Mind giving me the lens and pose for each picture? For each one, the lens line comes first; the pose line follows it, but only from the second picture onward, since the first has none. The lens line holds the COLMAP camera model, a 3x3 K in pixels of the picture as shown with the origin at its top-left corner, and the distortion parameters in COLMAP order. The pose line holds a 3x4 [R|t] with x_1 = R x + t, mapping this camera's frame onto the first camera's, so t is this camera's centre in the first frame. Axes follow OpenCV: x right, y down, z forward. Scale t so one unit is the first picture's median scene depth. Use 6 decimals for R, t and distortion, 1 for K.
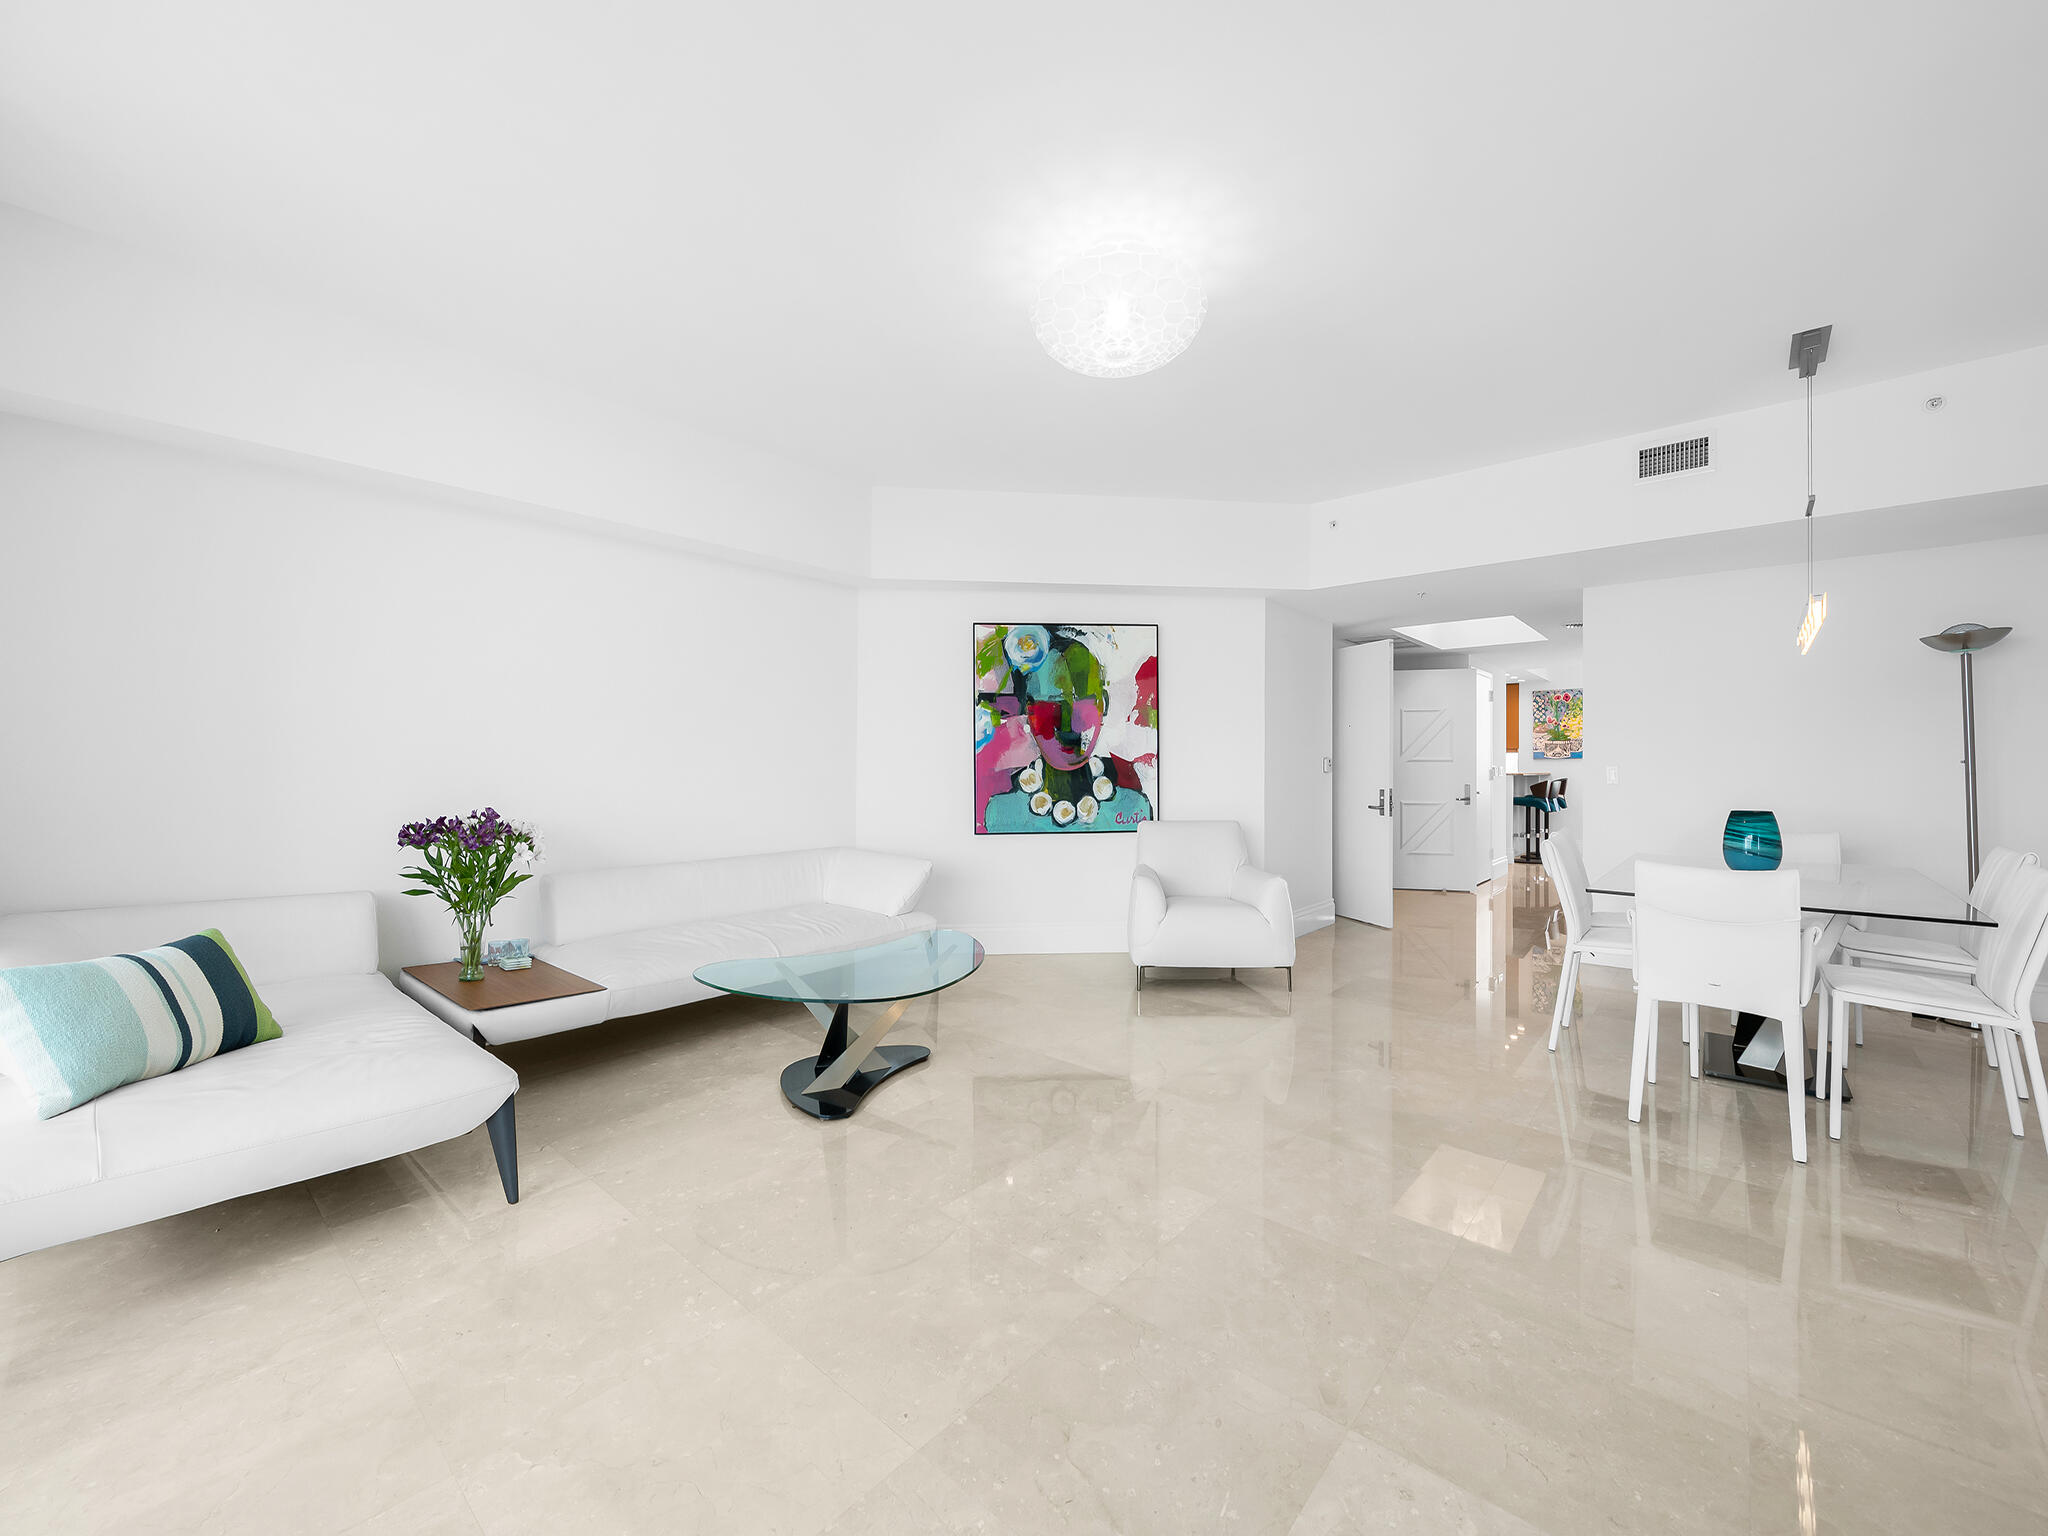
lens RADIAL K [[817.3, 0, 1024.3], [0, 817.3, 750.3], [0, 0, 1]] dist [0.004337, -0.004038]
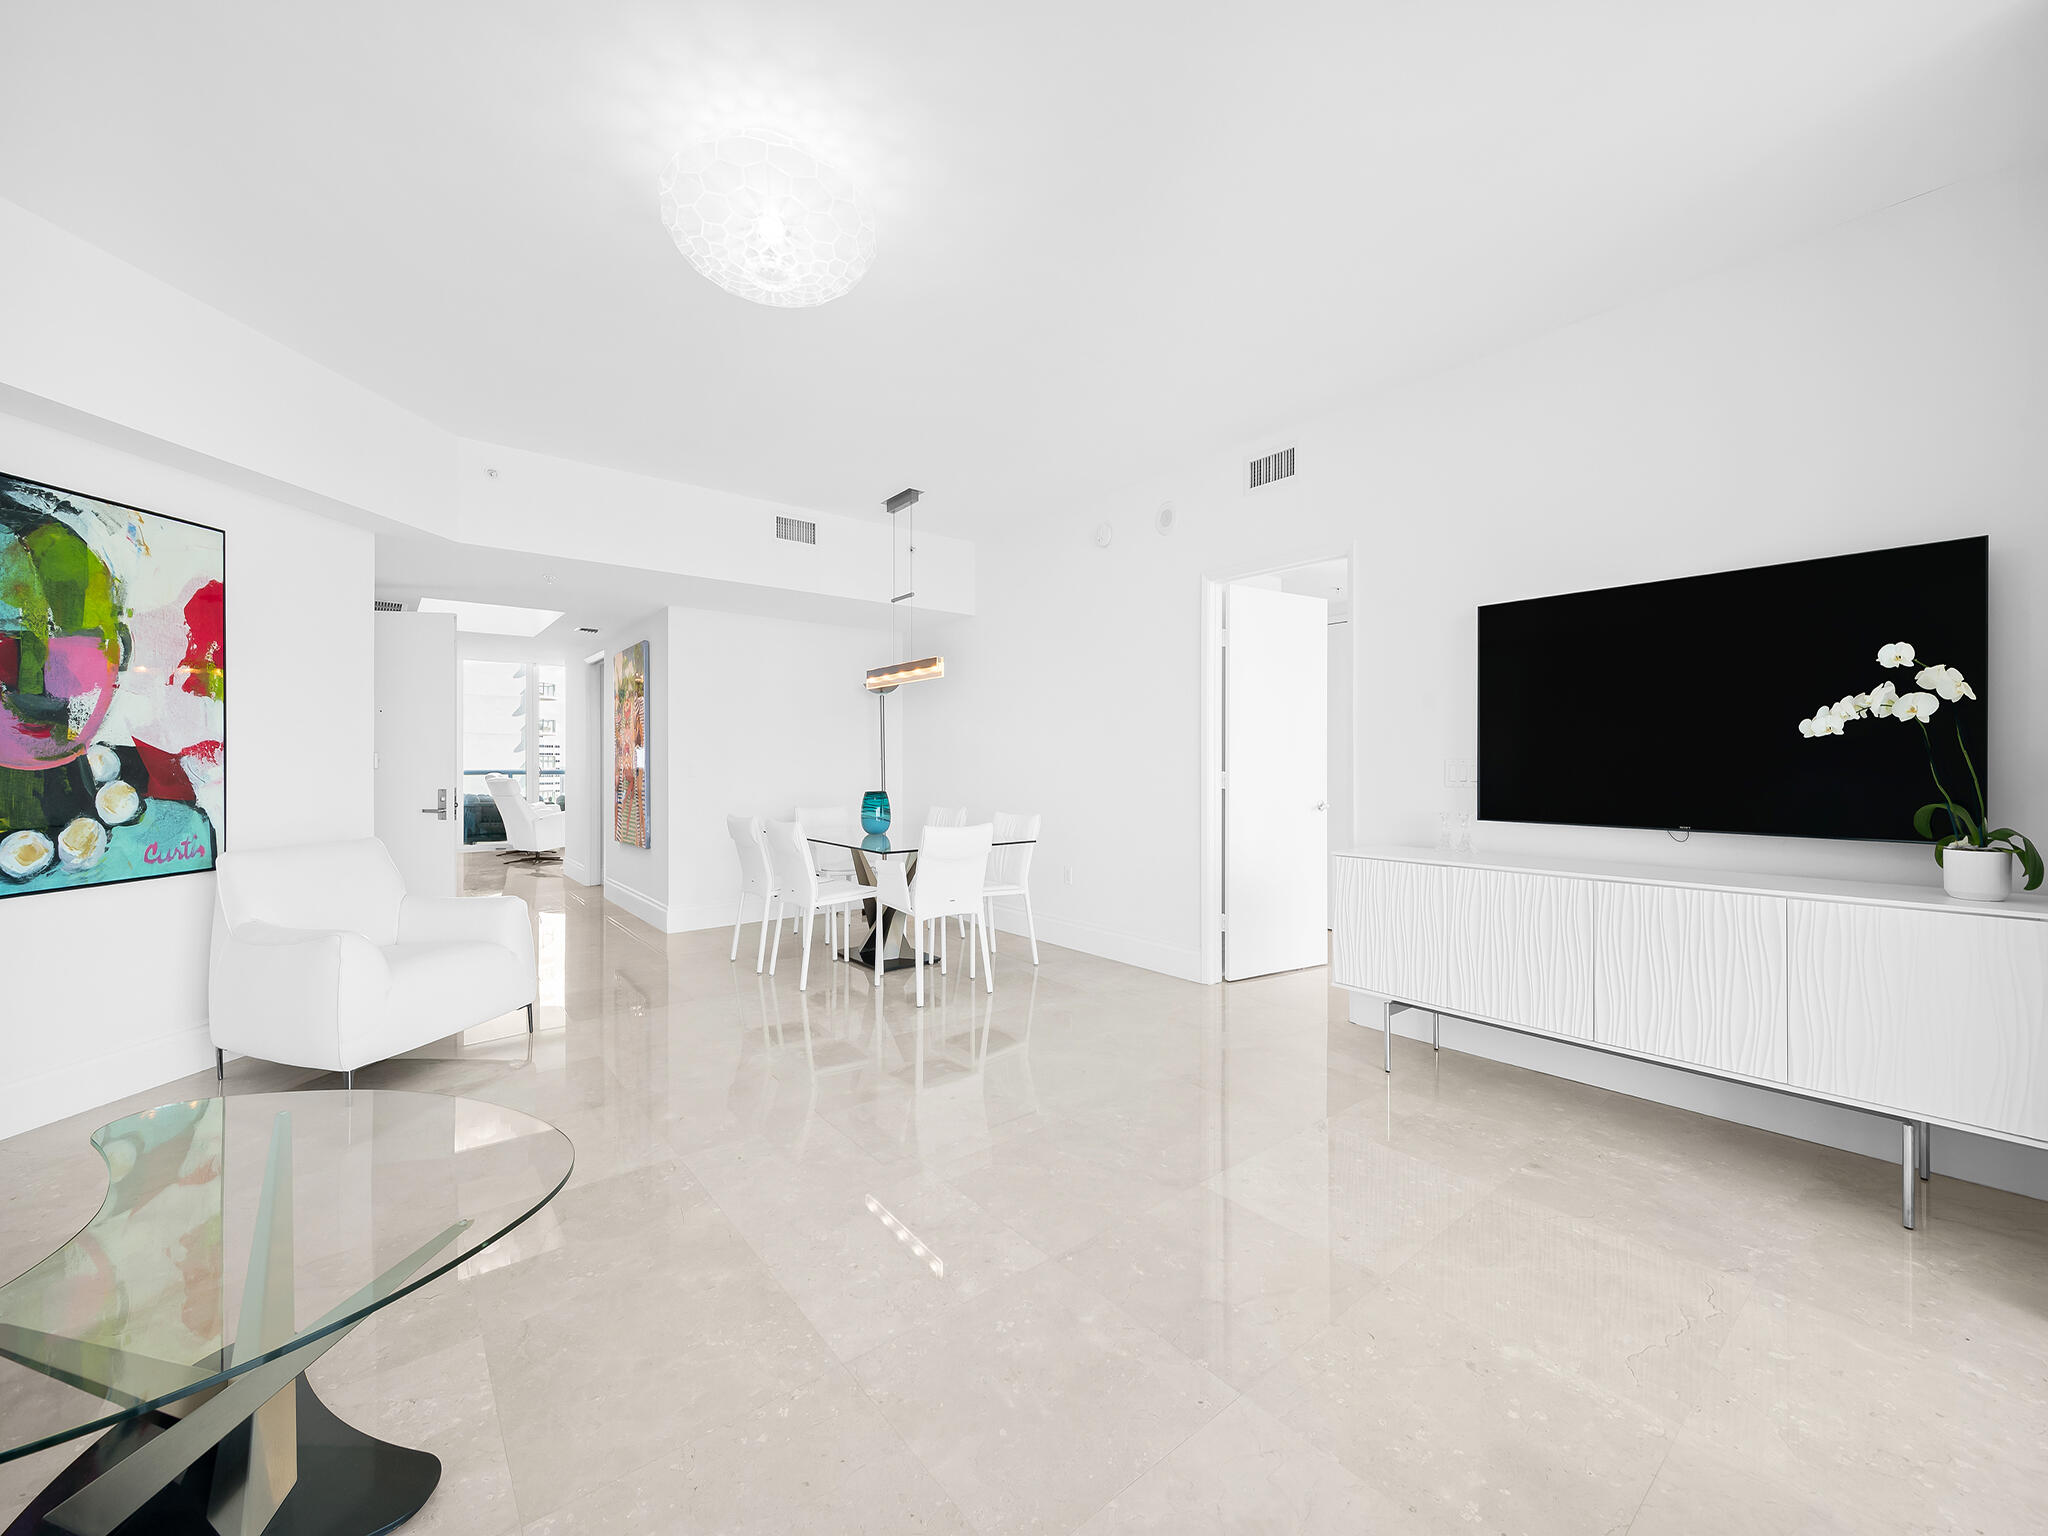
lens RADIAL K [[817.3, 0, 1024.3], [0, 817.3, 750.3], [0, 0, 1]] dist [0.004337, -0.004038]
pose [[0.160677, 0.012490, 0.986928, -0.347628], [-0.019710, 0.999761, -0.009444, 0.004679], [-0.986810, -0.017935, 0.160885, 0.310167]]
